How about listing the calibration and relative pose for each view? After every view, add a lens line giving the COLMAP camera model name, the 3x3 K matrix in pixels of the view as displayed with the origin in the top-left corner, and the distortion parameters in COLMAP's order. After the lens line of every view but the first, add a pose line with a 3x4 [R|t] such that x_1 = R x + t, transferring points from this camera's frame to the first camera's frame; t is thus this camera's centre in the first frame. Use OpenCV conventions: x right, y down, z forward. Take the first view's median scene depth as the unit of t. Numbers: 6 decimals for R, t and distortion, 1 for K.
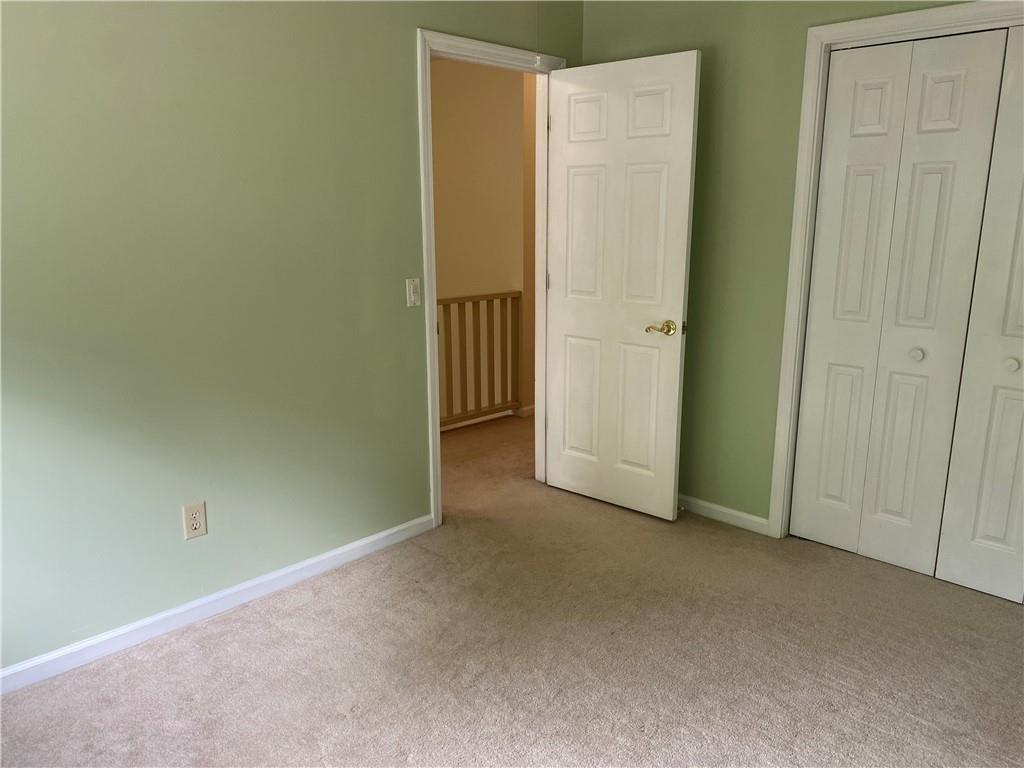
lens RADIAL K [[770.7, 0, 512.0], [0, 770.7, 384.0], [0, 0, 1]] dist [0.034540, -0.040930]
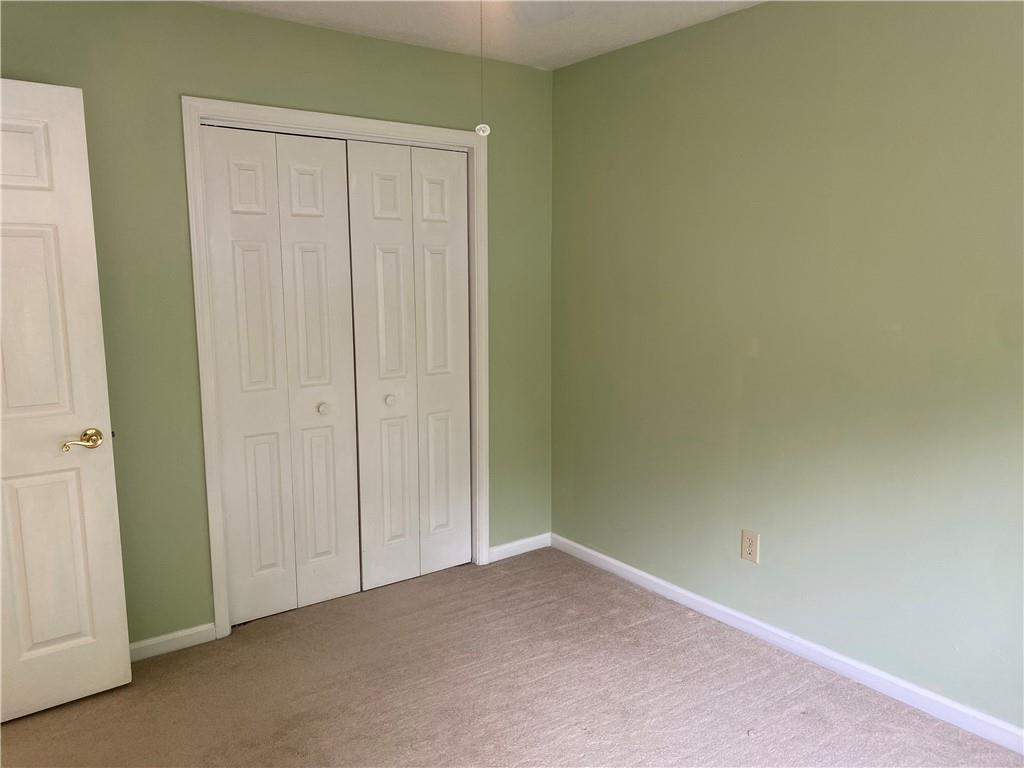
lens RADIAL K [[770.7, 0, 512.0], [0, 770.7, 384.0], [0, 0, 1]] dist [0.034540, -0.040930]
pose [[0.178186, -0.139409, 0.974071, -0.494976], [0.230256, 0.968337, 0.096468, -0.111239], [-0.956678, 0.207097, 0.204644, 0.470659]]
